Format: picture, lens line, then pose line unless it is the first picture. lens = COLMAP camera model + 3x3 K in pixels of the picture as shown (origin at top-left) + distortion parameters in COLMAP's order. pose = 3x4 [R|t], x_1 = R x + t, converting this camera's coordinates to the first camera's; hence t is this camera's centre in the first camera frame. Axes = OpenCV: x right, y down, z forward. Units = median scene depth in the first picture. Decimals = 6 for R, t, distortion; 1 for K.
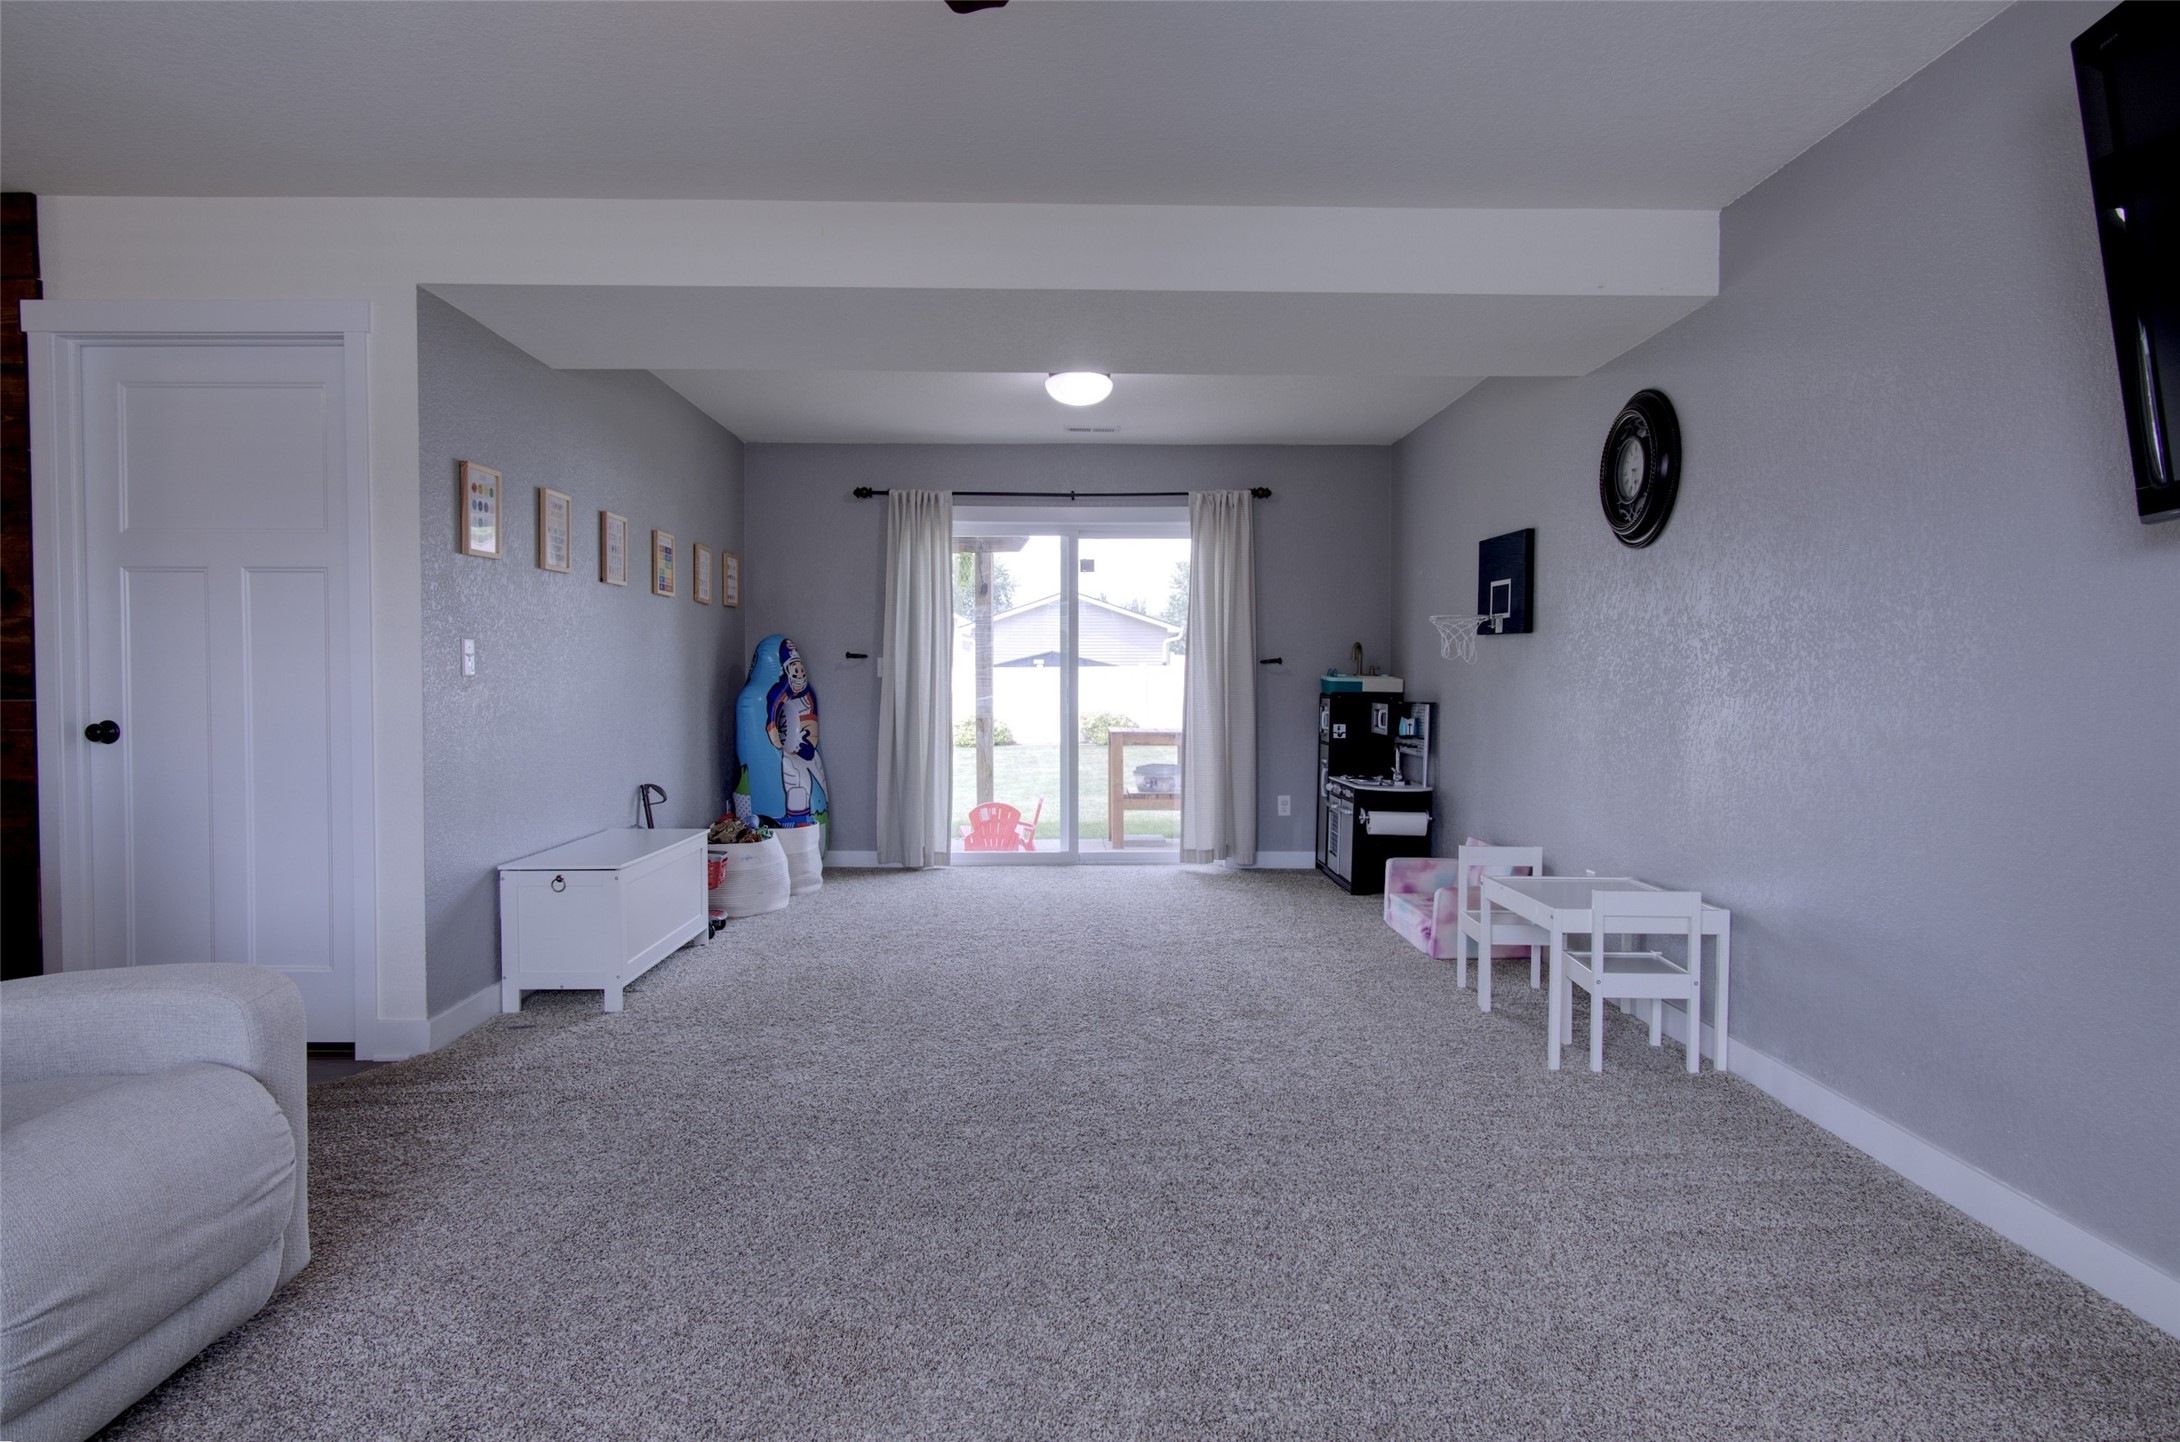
lens RADIAL K [[1230.6, 0, 1093.9], [0, 1230.6, 713.9], [0, 0, 1]] dist [0.001312, 0.003201]
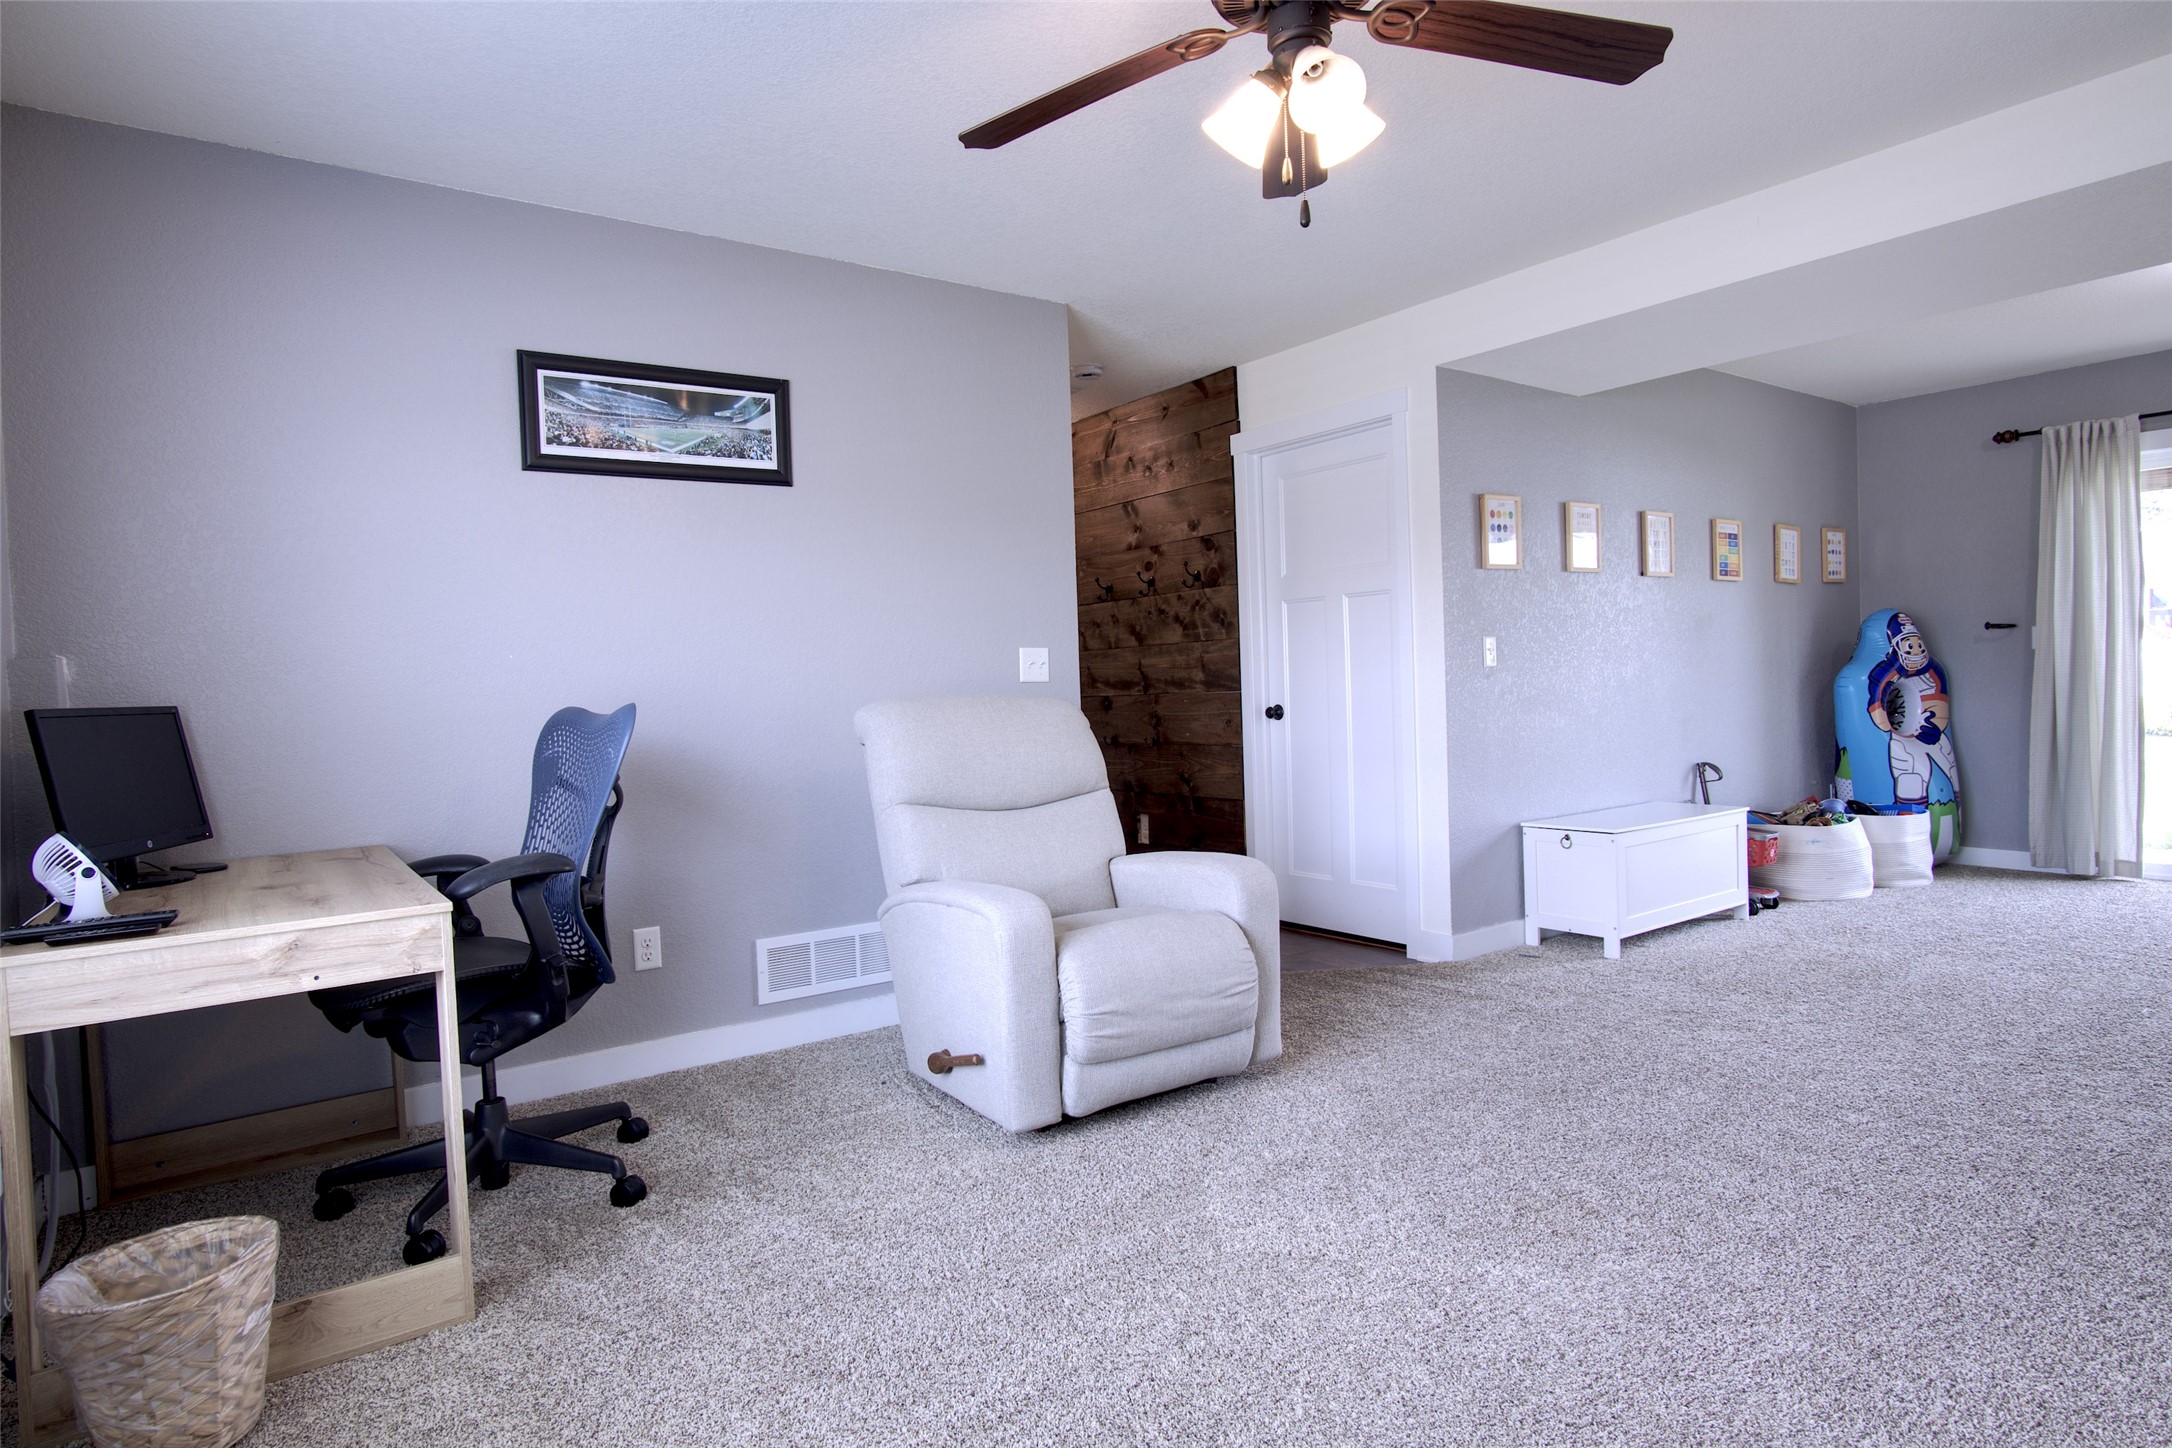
lens RADIAL K [[1209.0, 0, 1081.3], [0, 1209.0, 717.1], [0, 0, 1]] dist [-0.024419, 0.000330]
pose [[0.575186, 0.002040, -0.818020, 0.232728], [0.011093, 0.999885, 0.010294, 0.002662], [0.817947, -0.014995, 0.575098, -0.032908]]
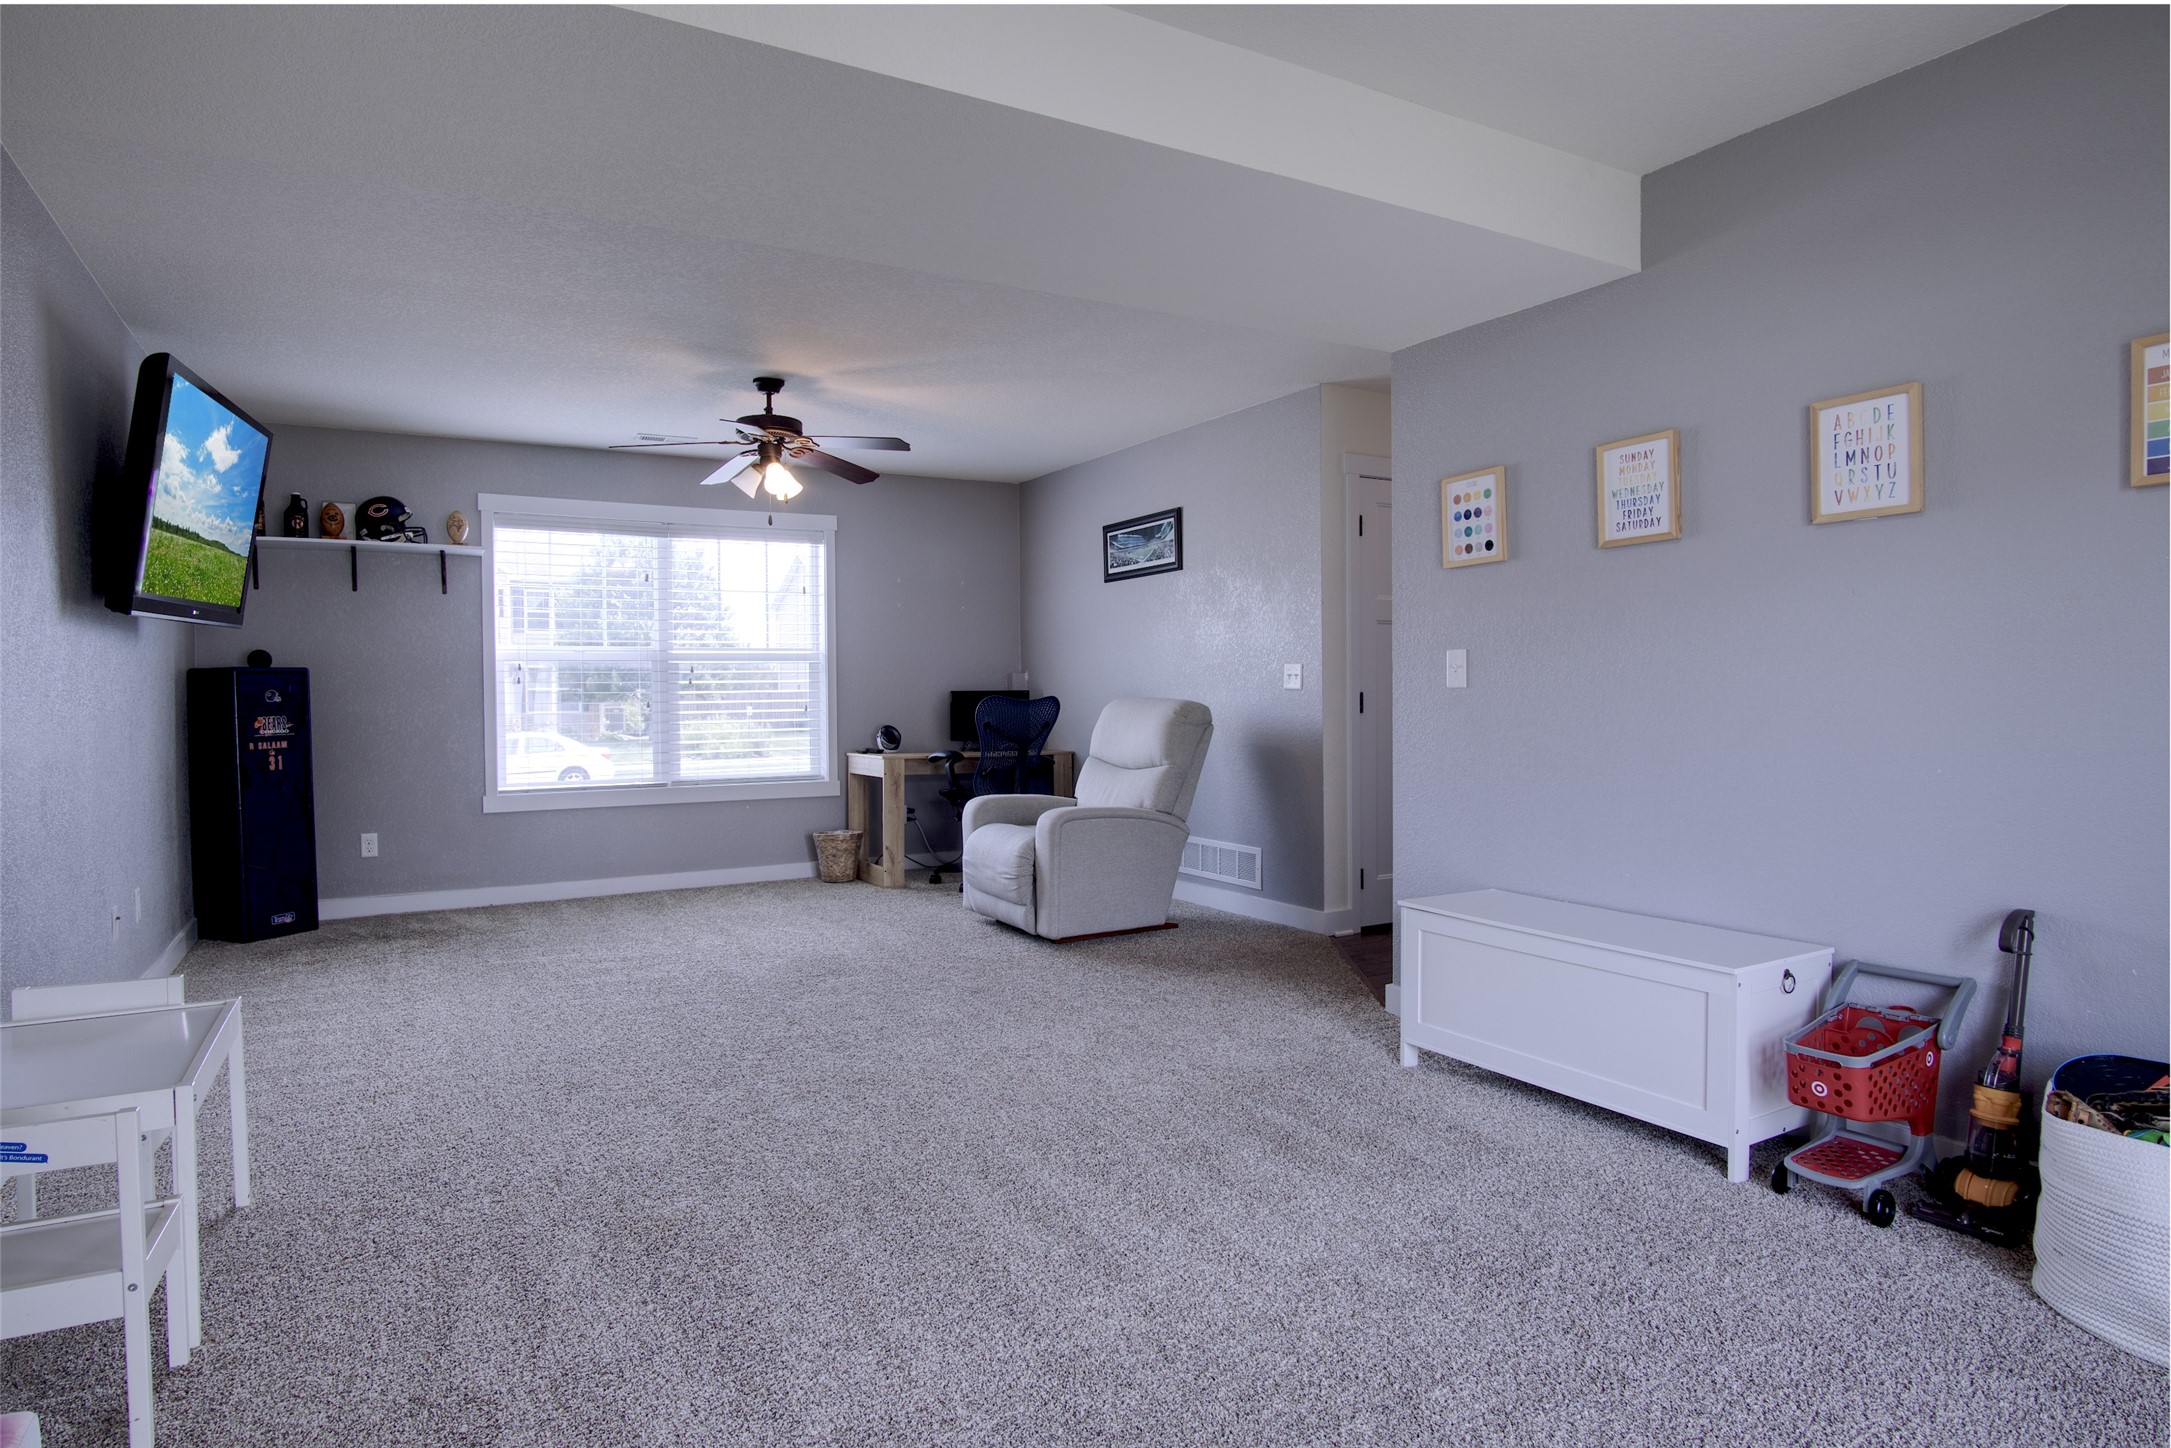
lens RADIAL K [[1211.0, 0, 1079.0], [0, 1211.0, 711.2], [0, 0, 1]] dist [-0.035606, 0.010171]
pose [[-0.868403, 0.018138, -0.495527, 0.239100], [-0.002636, 0.999148, 0.041192, -0.048210], [0.495851, 0.037078, -0.867616, 1.599674]]
